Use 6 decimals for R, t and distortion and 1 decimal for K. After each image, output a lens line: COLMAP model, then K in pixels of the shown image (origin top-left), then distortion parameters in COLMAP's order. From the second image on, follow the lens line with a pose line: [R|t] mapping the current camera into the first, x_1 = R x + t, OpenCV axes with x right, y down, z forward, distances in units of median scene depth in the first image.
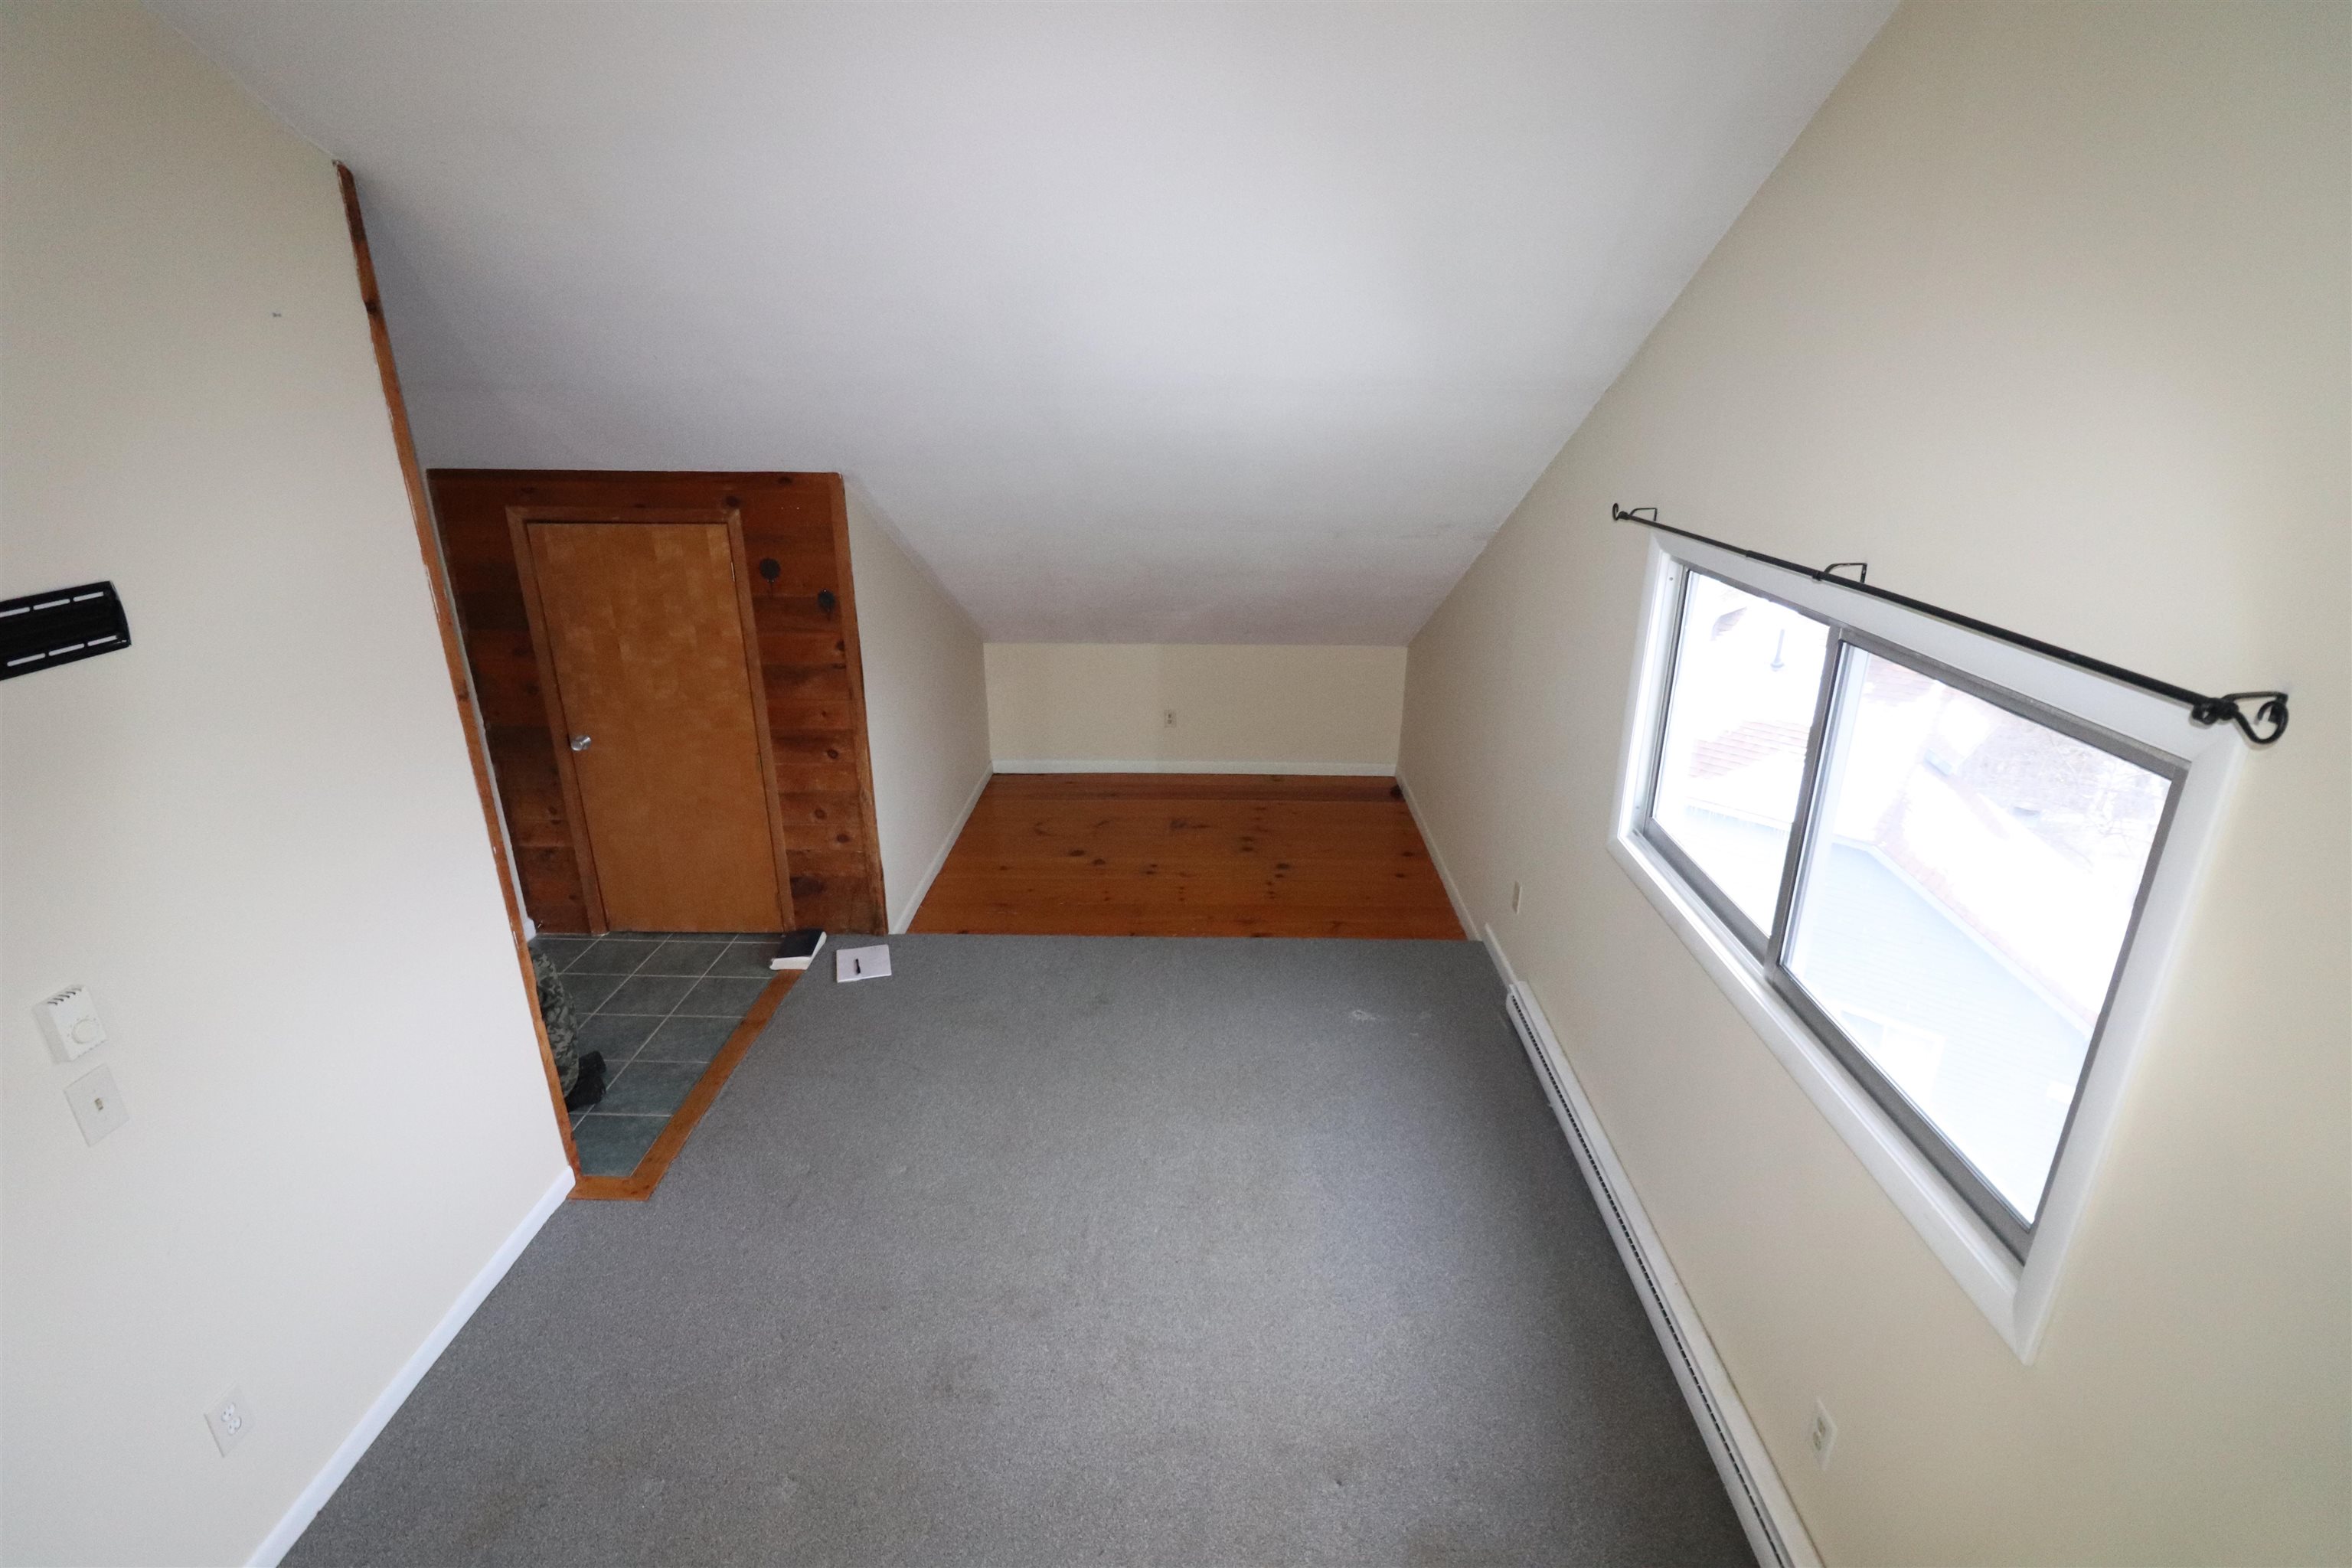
lens RADIAL K [[1095.4, 0, 1183.7], [0, 1095.4, 764.4], [0, 0, 1]] dist [0.002306, -0.013176]
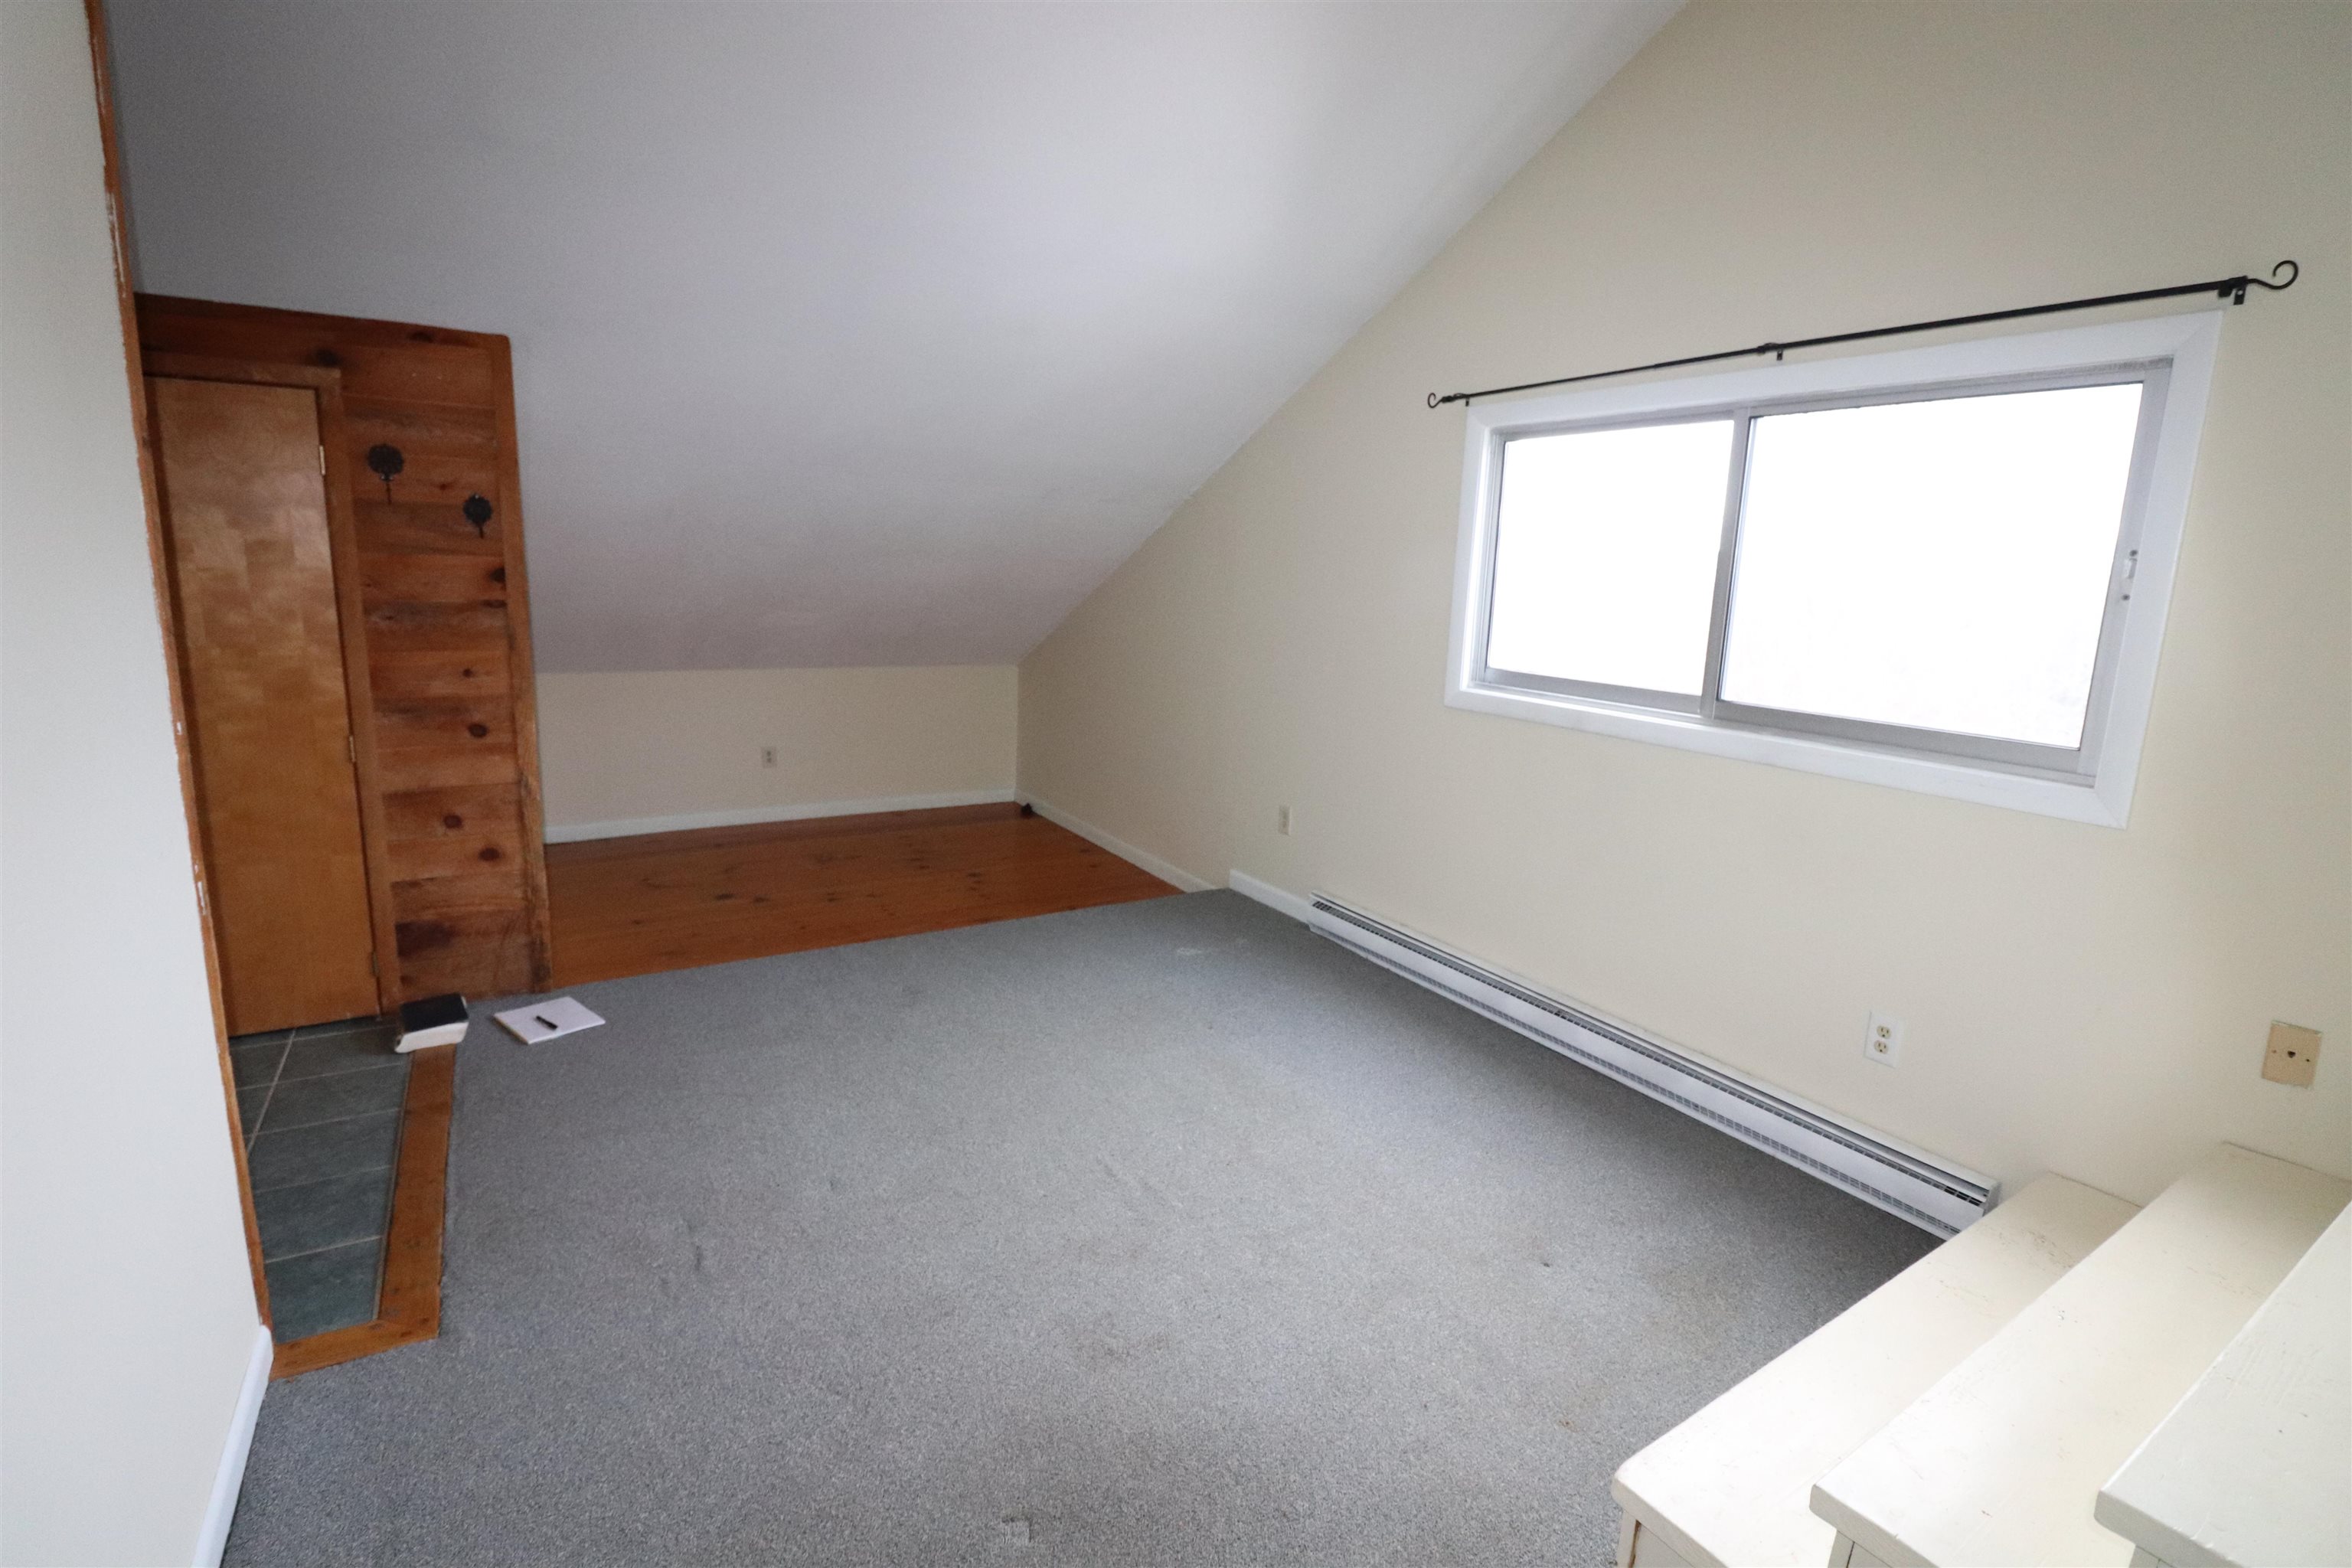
lens RADIAL K [[1095.4, 0, 1183.7], [0, 1095.4, 764.4], [0, 0, 1]] dist [0.002306, -0.013176]
pose [[0.835716, -0.071465, 0.544492, -0.333575], [0.147076, 0.984403, -0.096537, 0.152149], [-0.529100, 0.160759, 0.833192, 0.169050]]
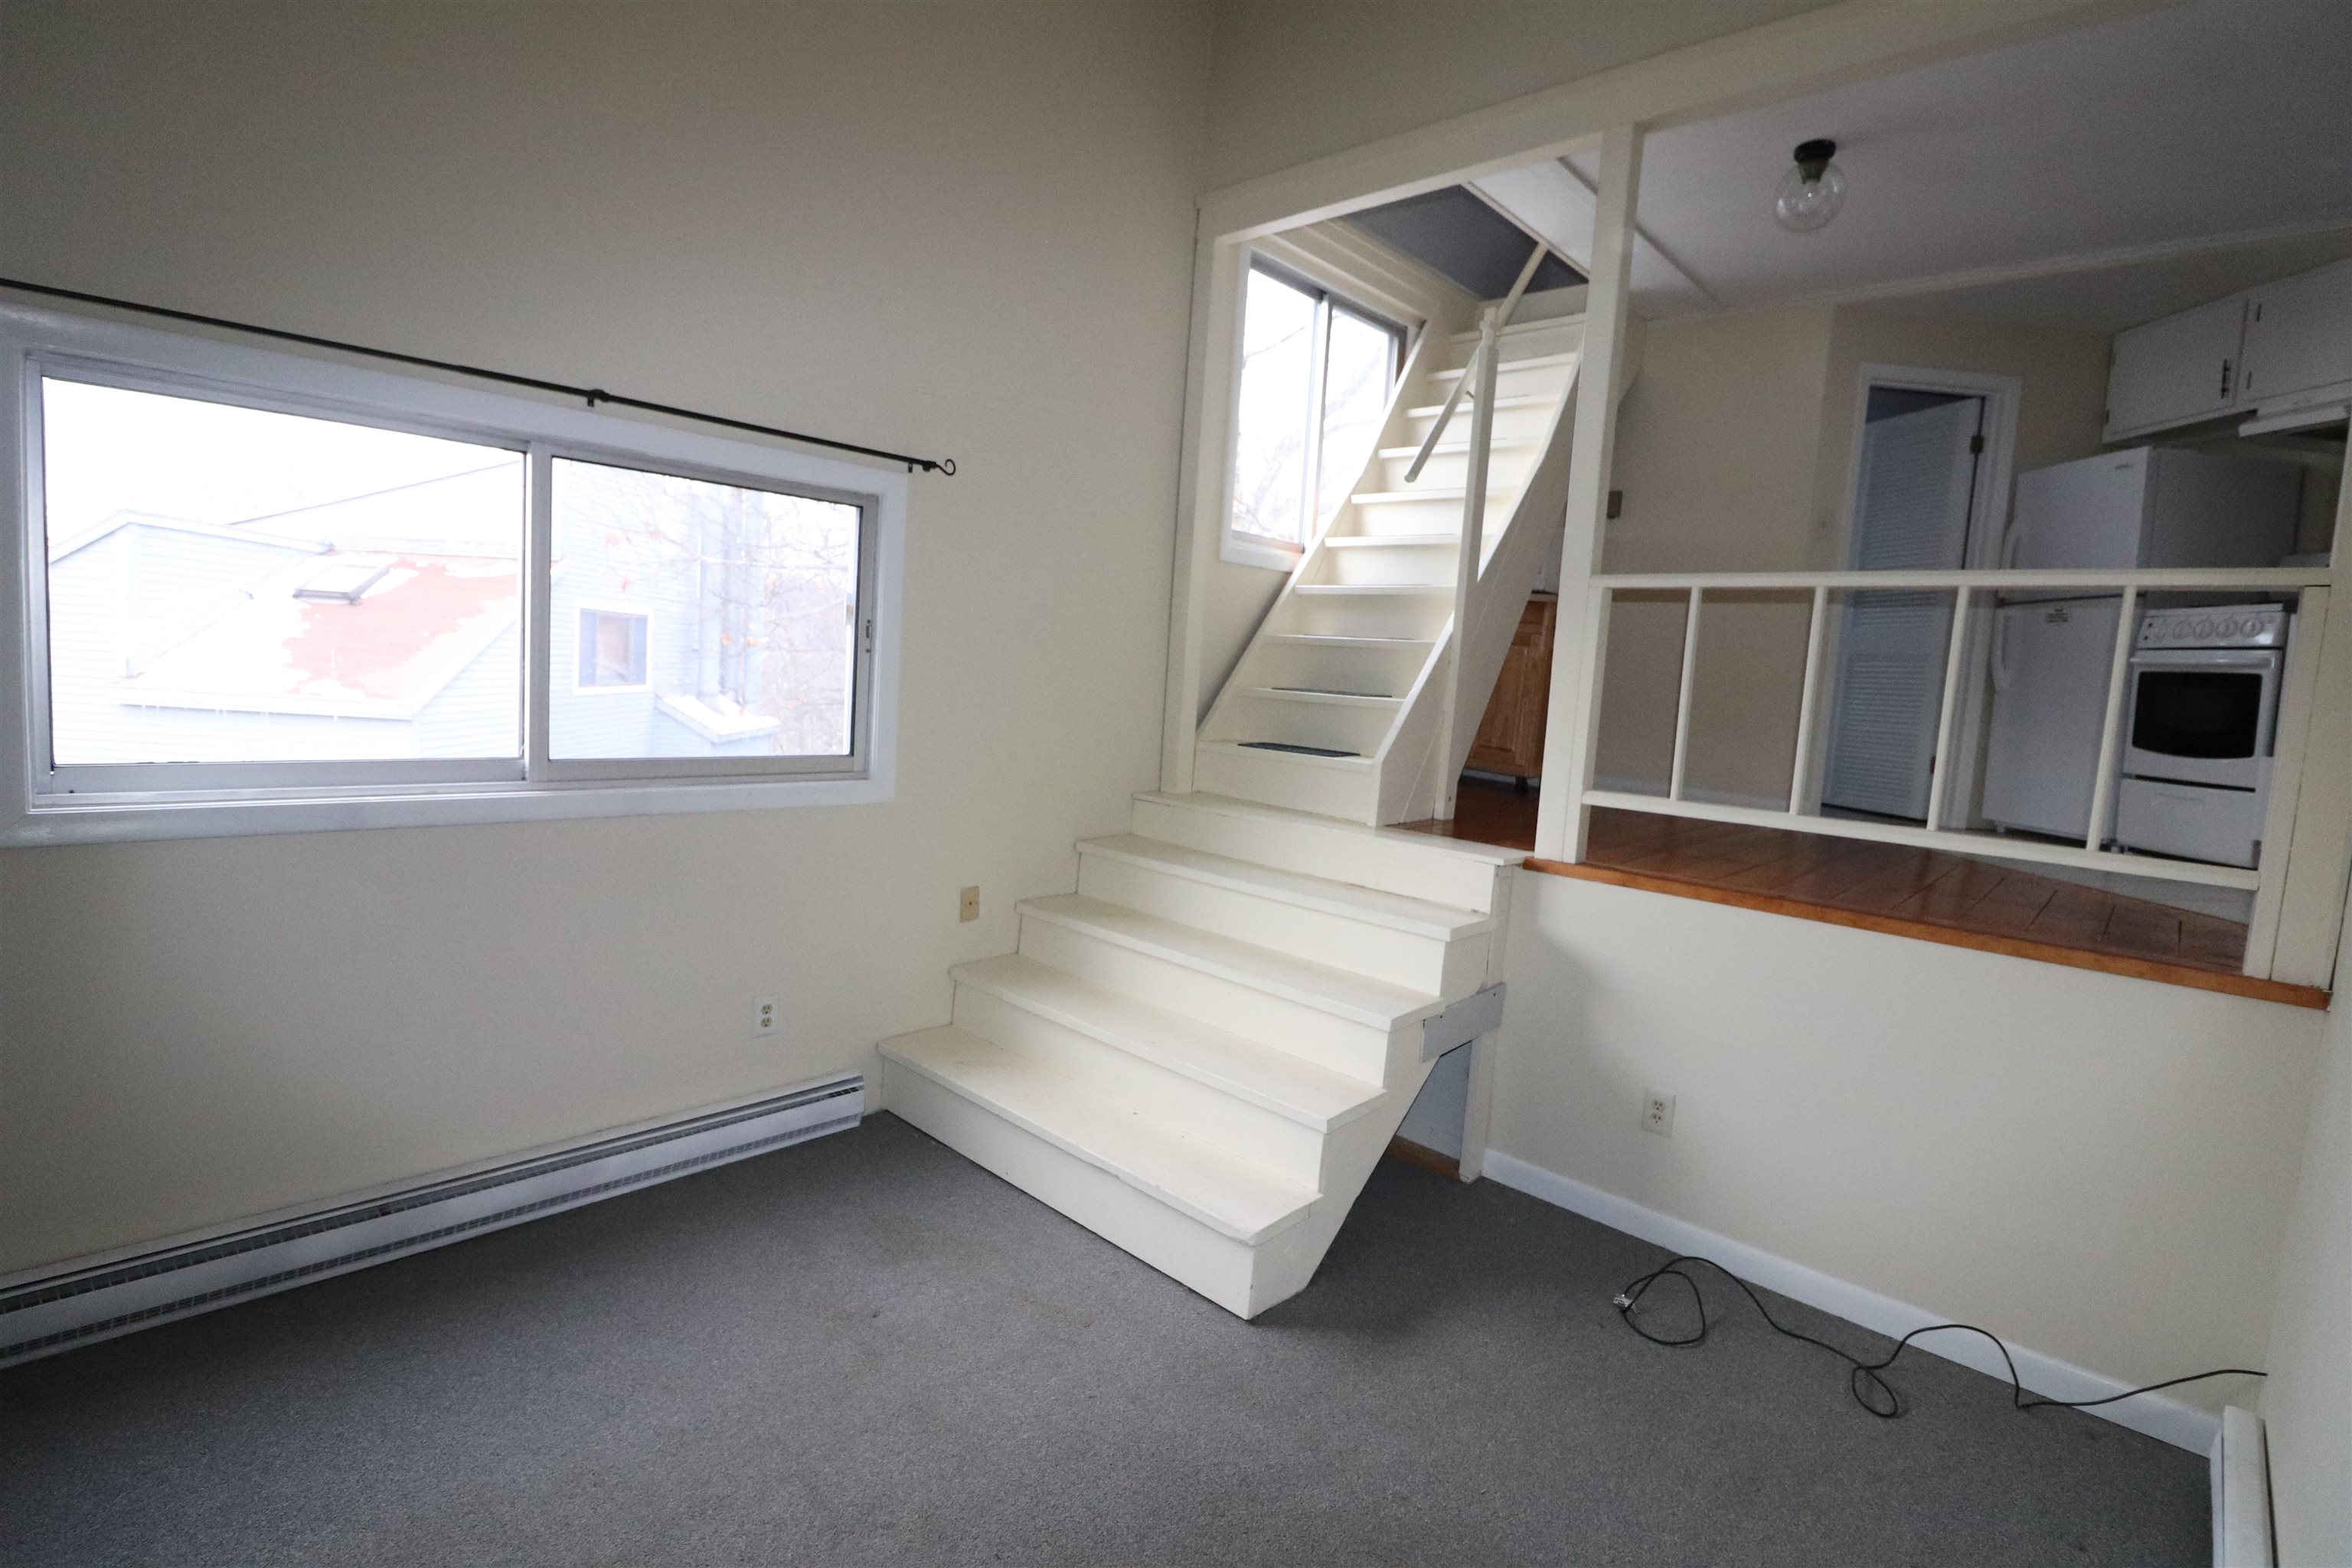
lens RADIAL K [[1095.4, 0, 1183.7], [0, 1095.4, 764.4], [0, 0, 1]] dist [0.002306, -0.013176]
pose [[-0.749521, -0.111106, 0.652590, -0.356339], [0.154249, 0.929367, 0.335388, -0.046643], [-0.643759, 0.352042, -0.679442, 0.722161]]
